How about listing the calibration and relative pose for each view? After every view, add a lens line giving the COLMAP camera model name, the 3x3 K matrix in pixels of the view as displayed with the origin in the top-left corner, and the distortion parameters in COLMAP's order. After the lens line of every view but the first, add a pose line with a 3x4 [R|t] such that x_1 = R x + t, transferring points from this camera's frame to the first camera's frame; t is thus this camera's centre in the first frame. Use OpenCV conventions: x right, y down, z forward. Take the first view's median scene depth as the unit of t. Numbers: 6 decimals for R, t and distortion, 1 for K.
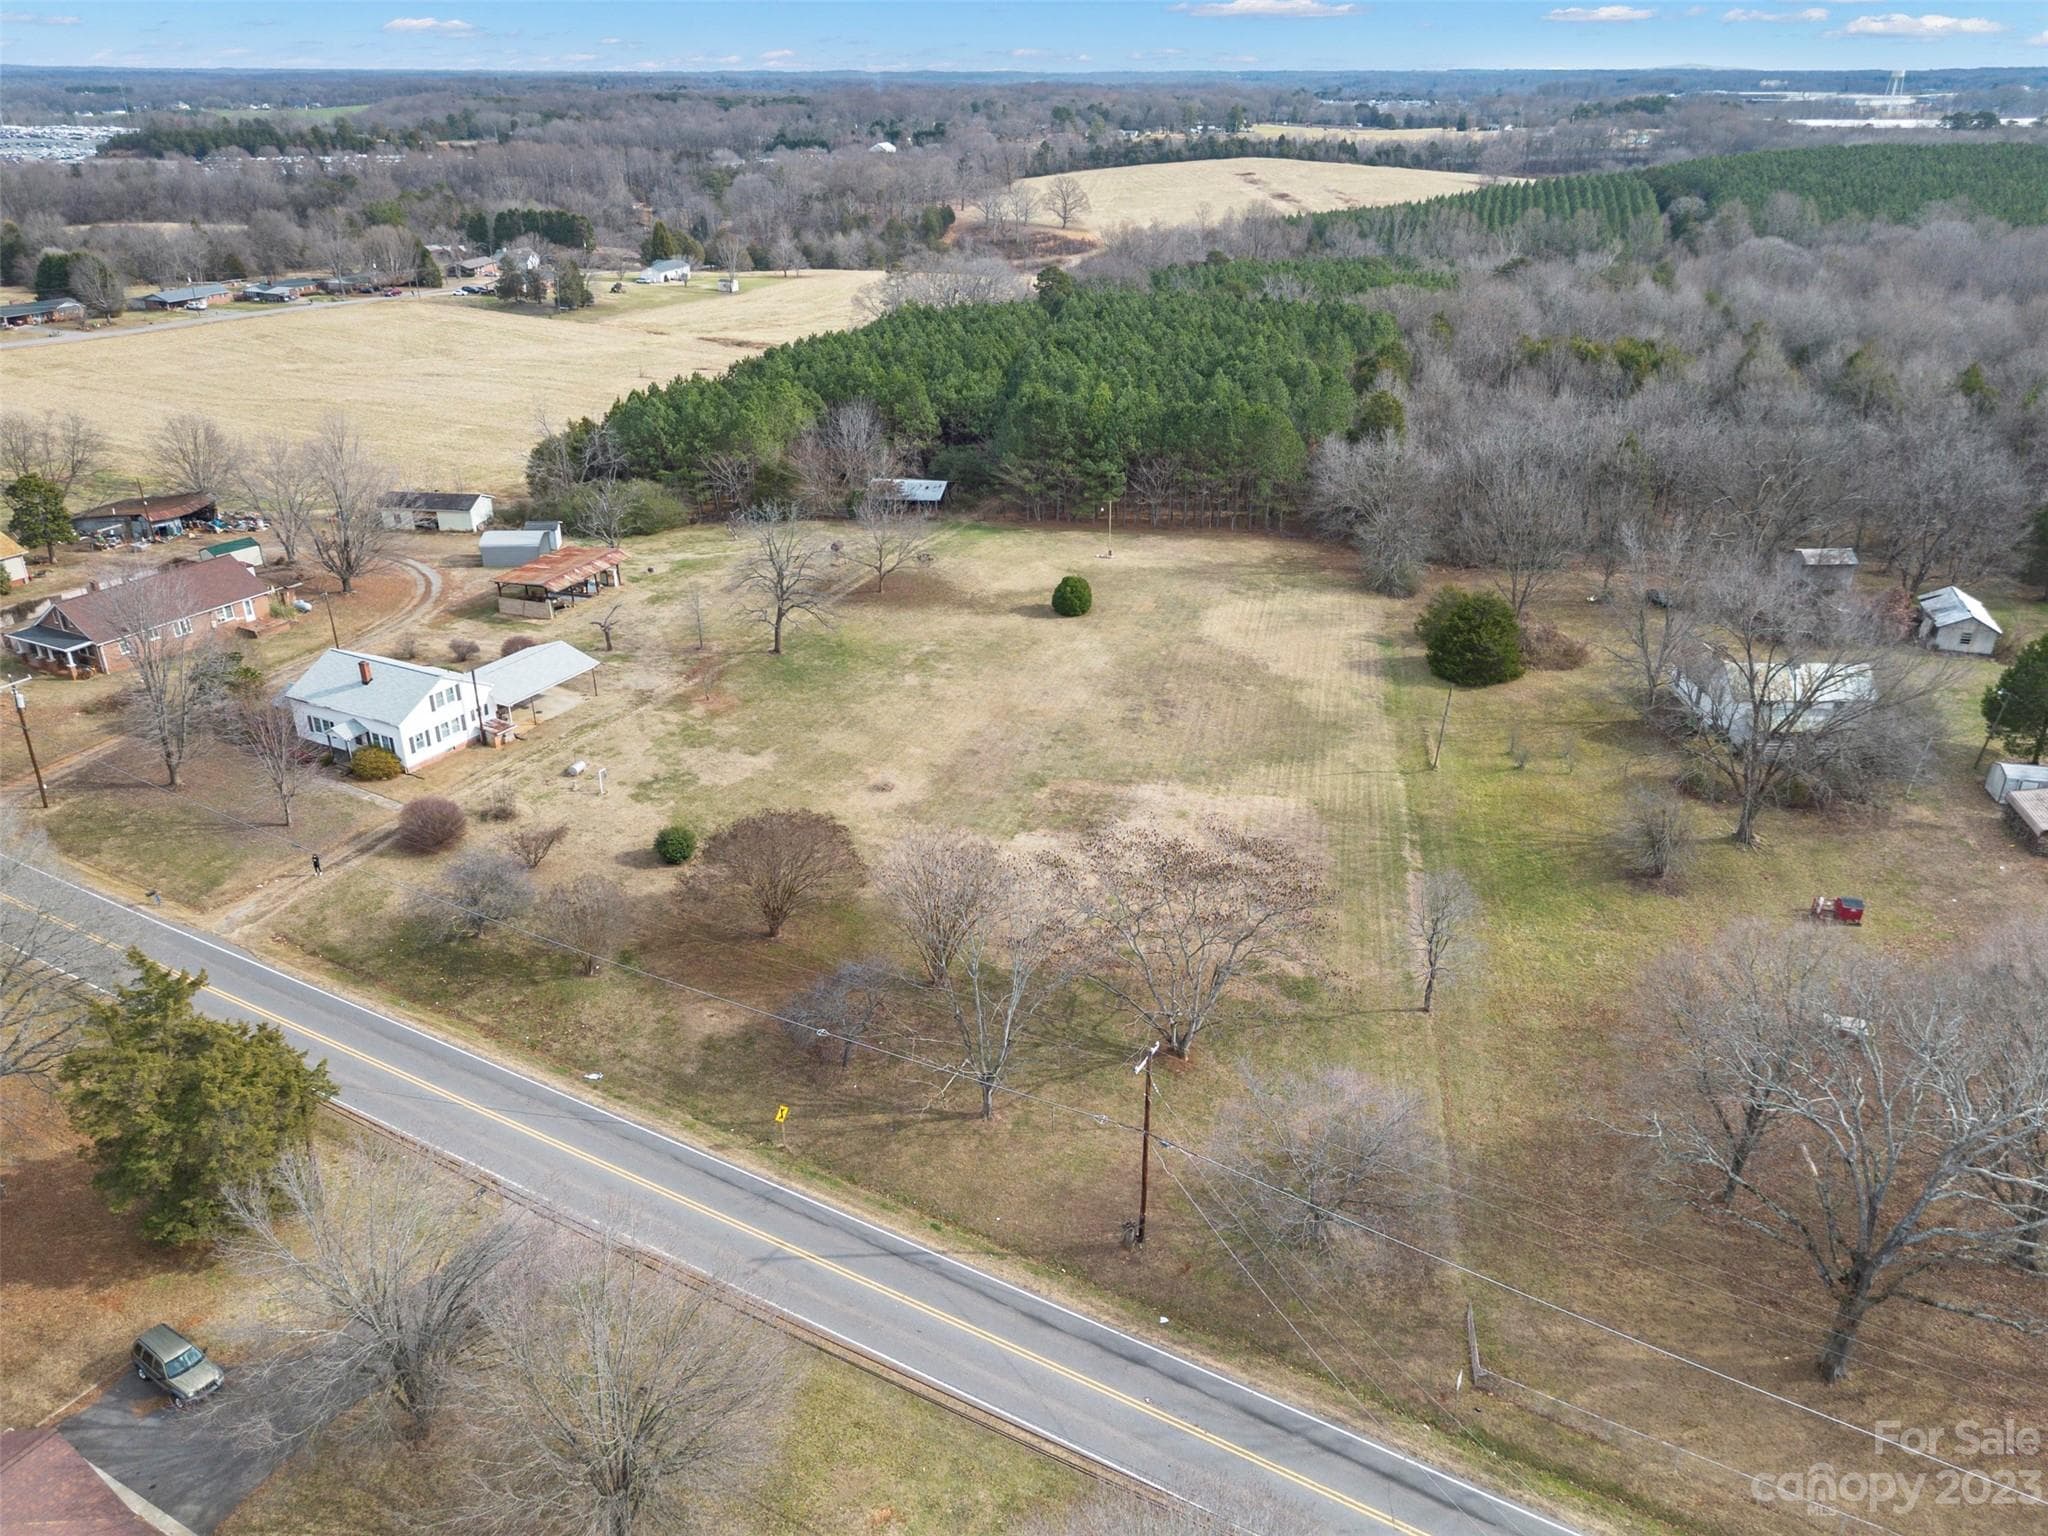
lens RADIAL K [[1477.5, 0, 1024.0], [0, 1477.5, 768.0], [0, 0, 1]] dist [0.072385, -0.075810]
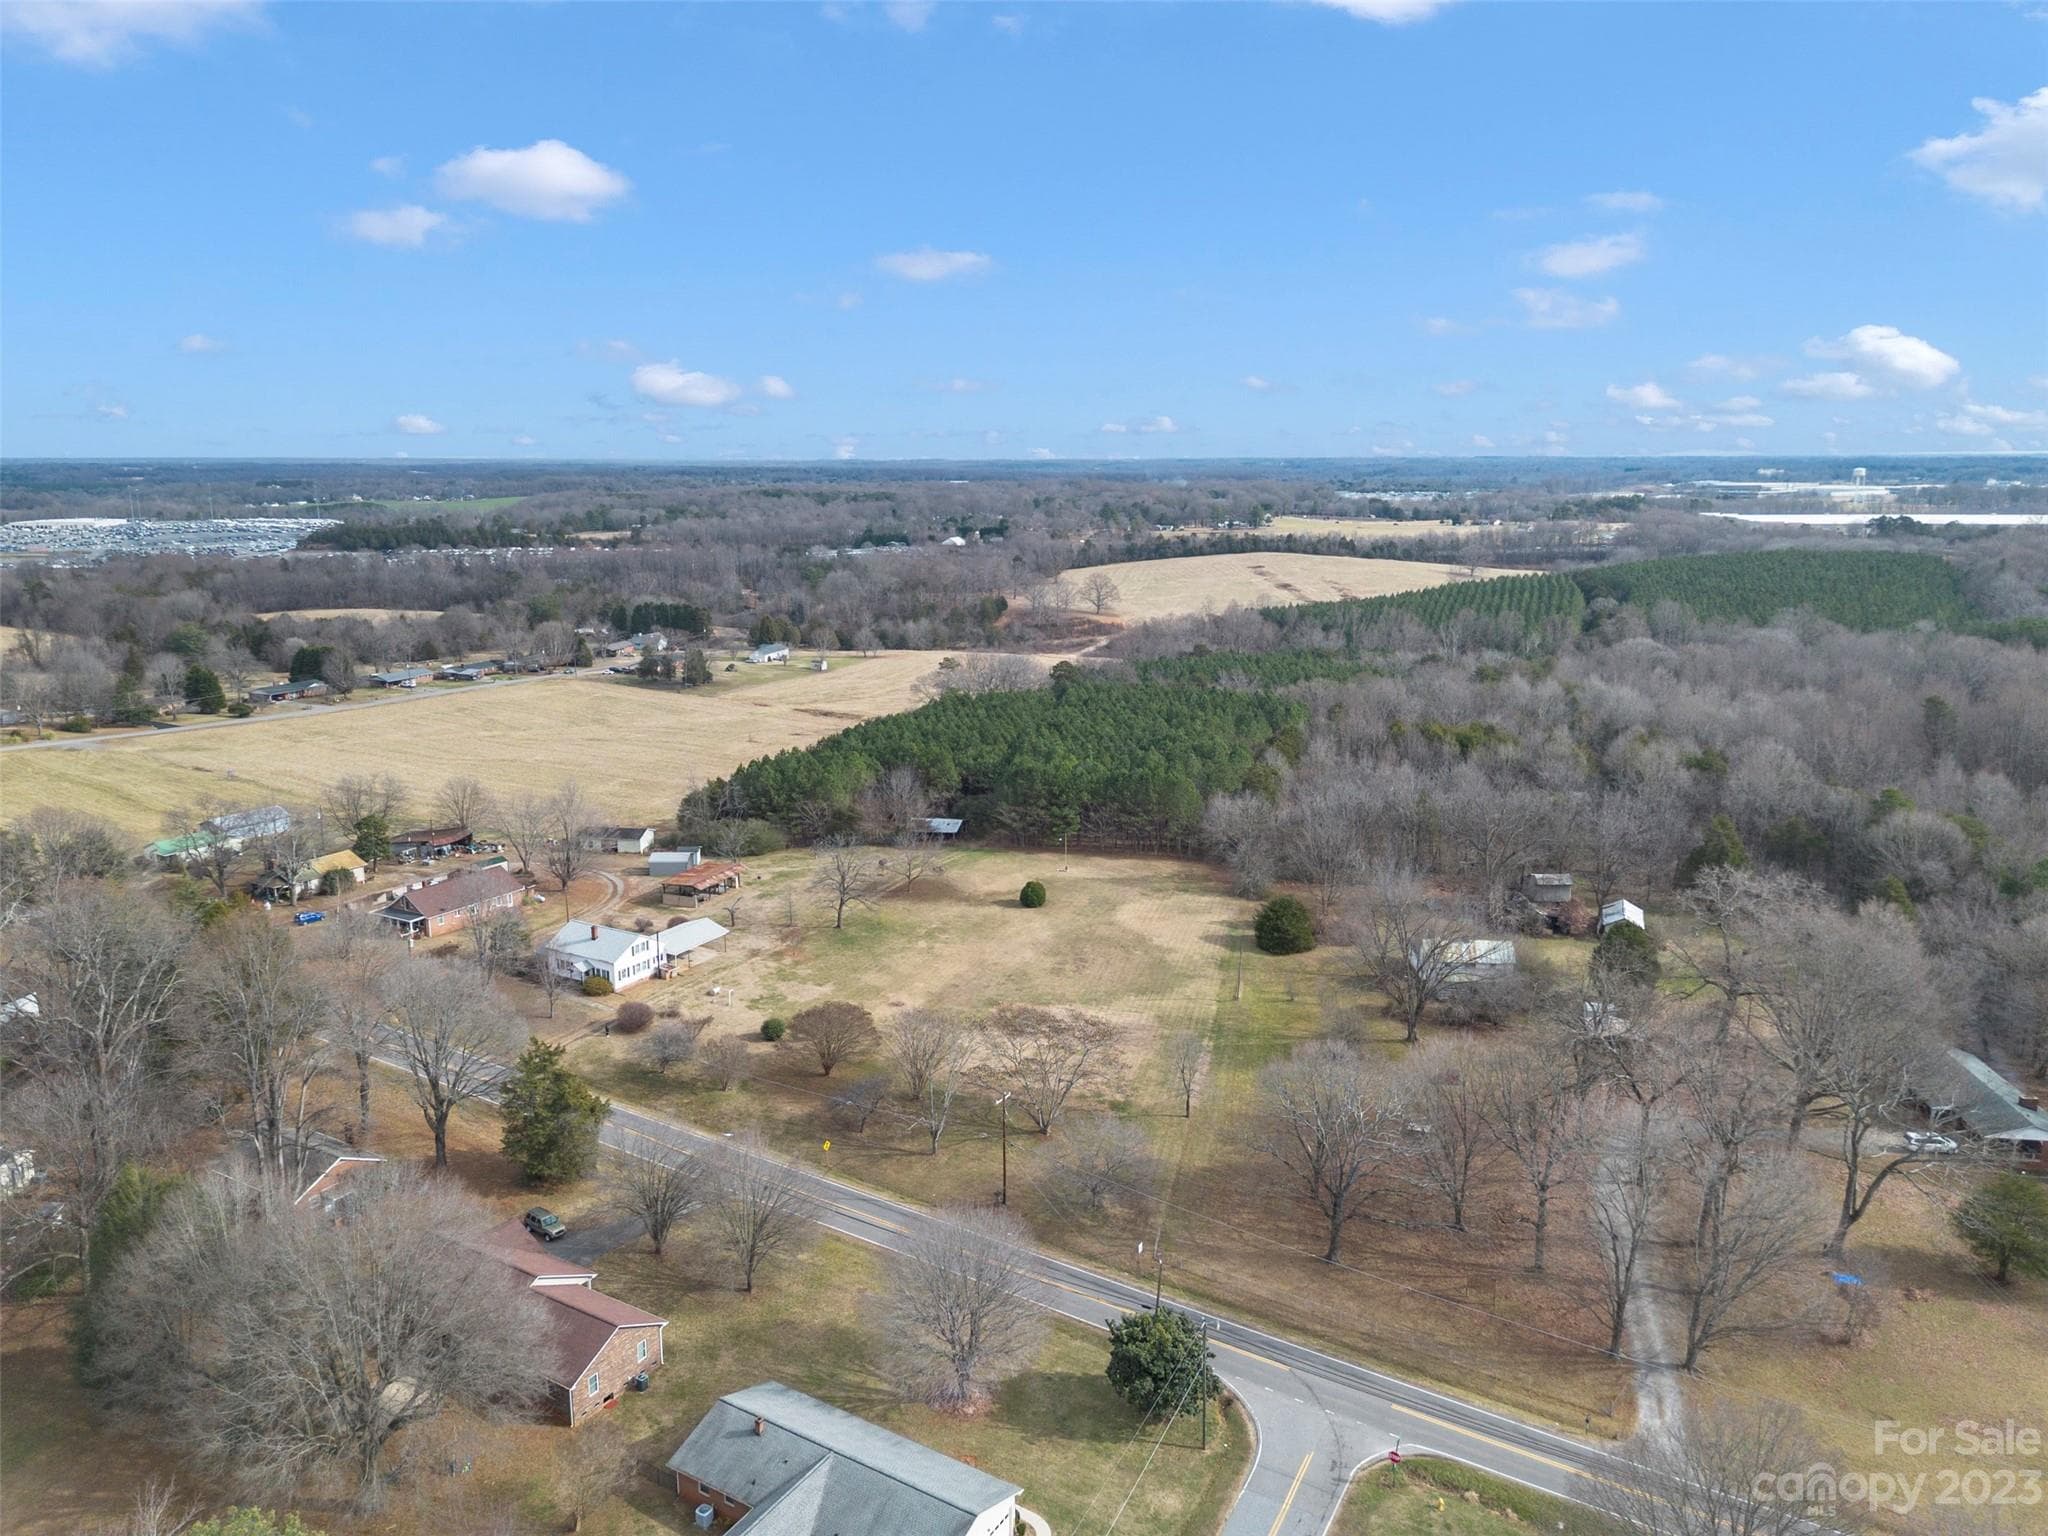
lens RADIAL K [[1443.5, 0, 1024.0], [0, 1443.5, 768.0], [0, 0, 1]] dist [0.156447, -0.283979]
pose [[0.998961, 0.006488, -0.045105, 0.045811], [-0.016384, 0.974762, -0.222645, 0.045187], [0.042522, 0.223153, 0.973856, -0.247669]]
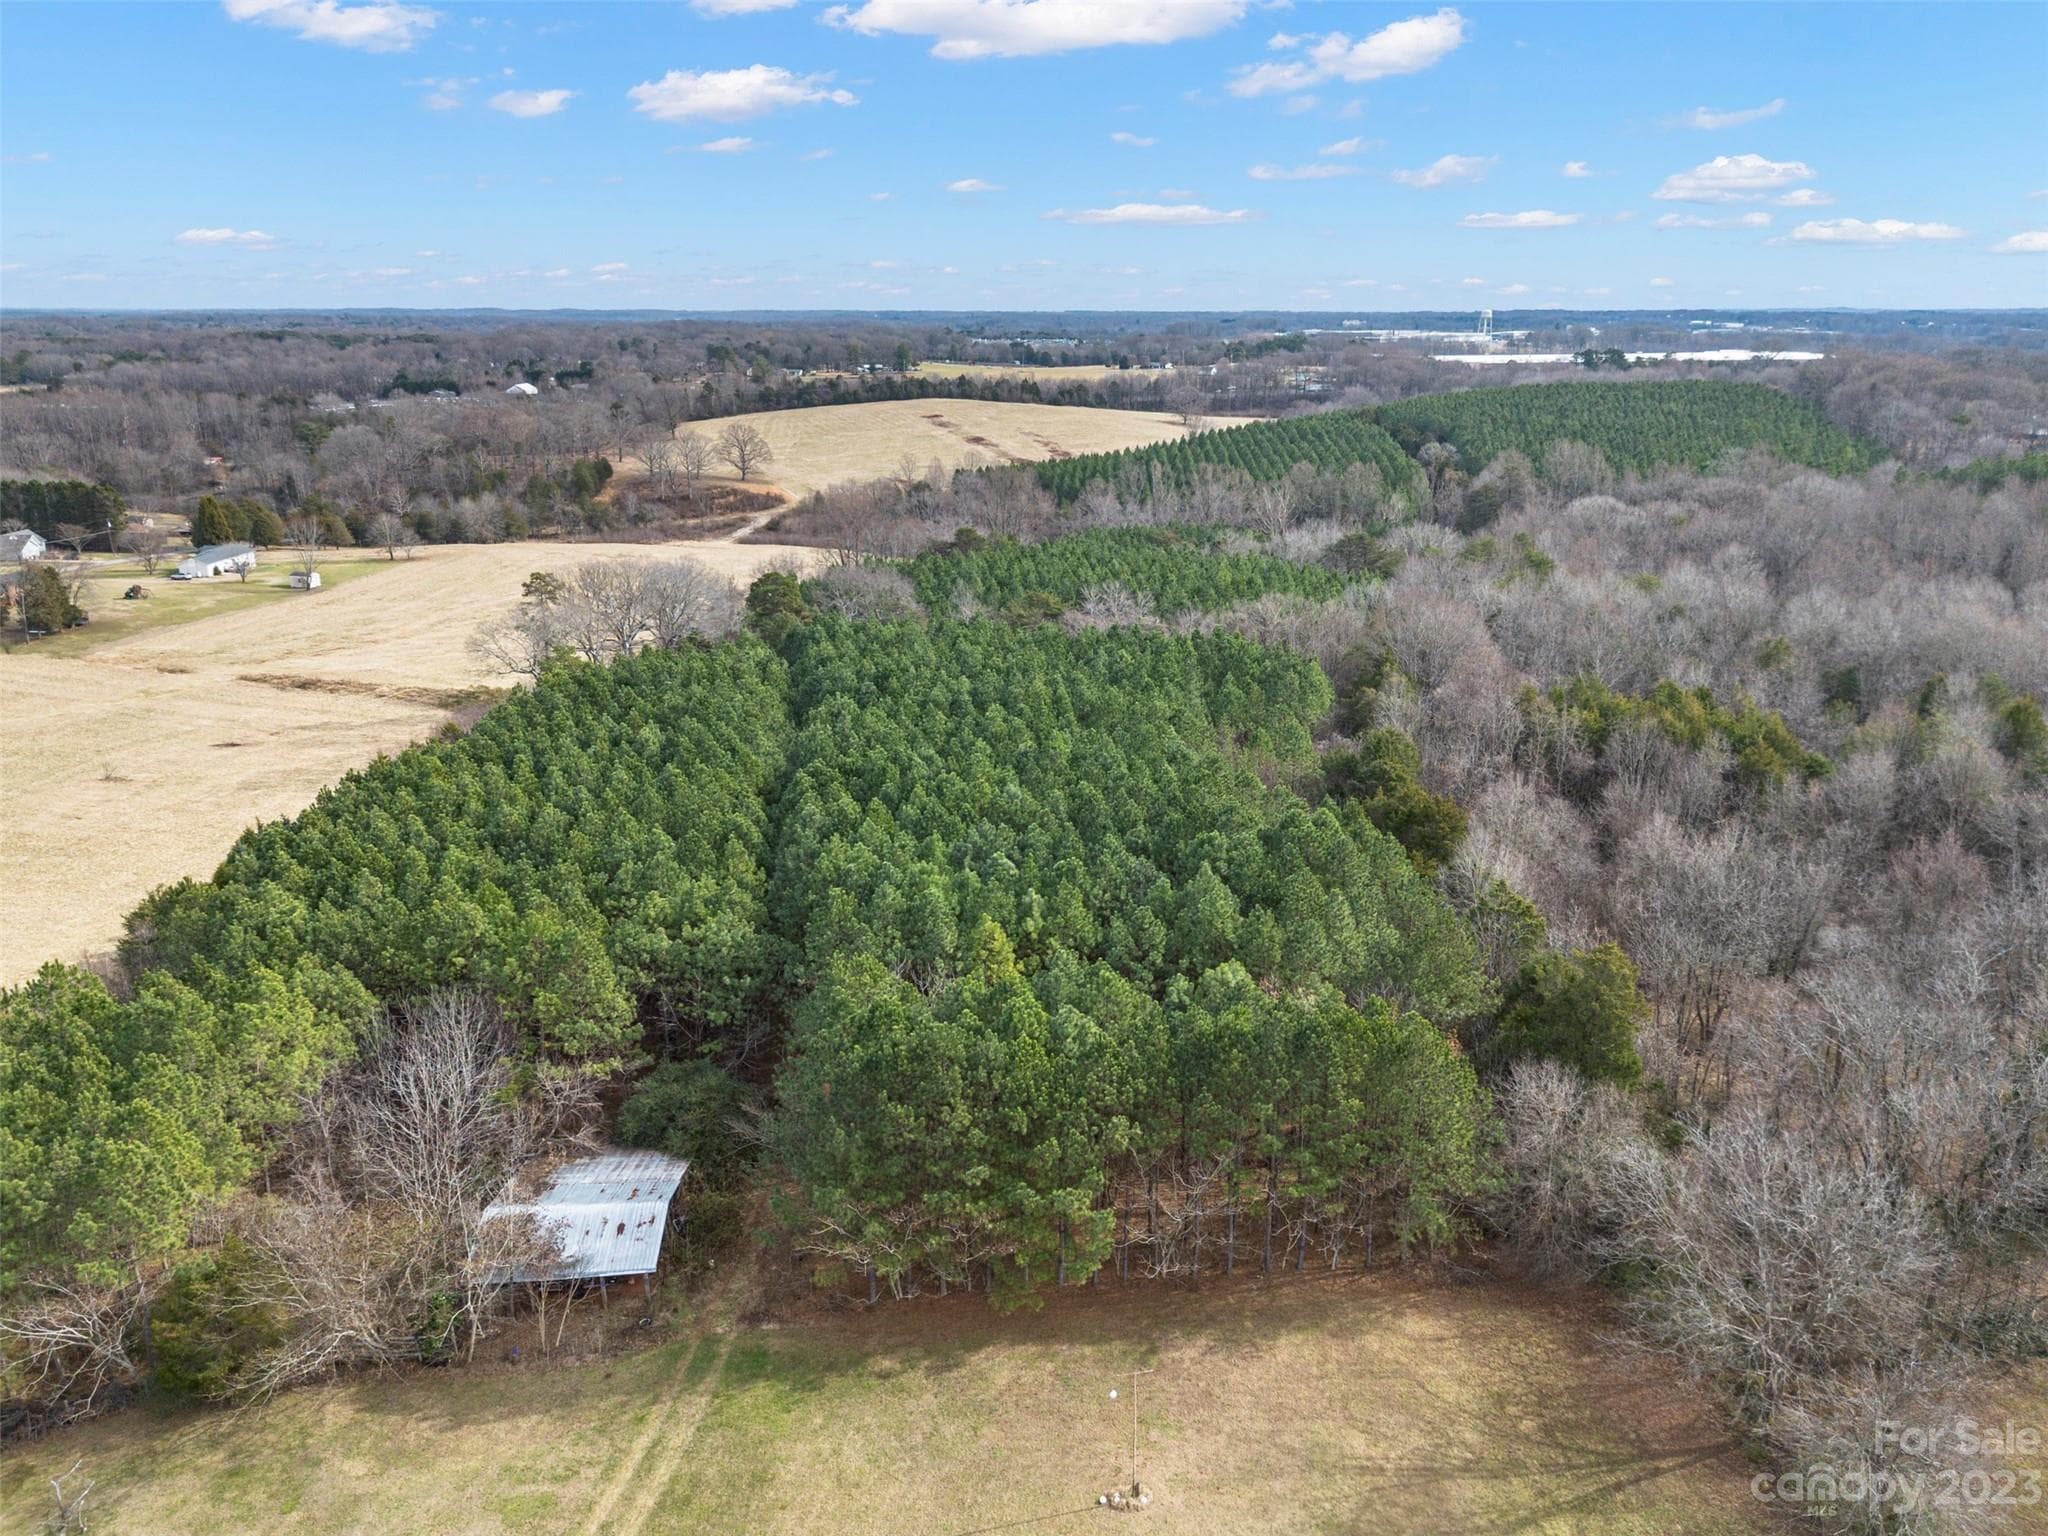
lens RADIAL K [[1459.9, 0, 1024.0], [0, 1459.9, 768.0], [0, 0, 1]] dist [0.061057, -0.057080]
pose [[0.973995, -0.067989, 0.216127, -0.022304], [0.096346, 0.987657, -0.123498, -0.162068], [-0.205063, 0.141110, 0.968523, 0.347283]]
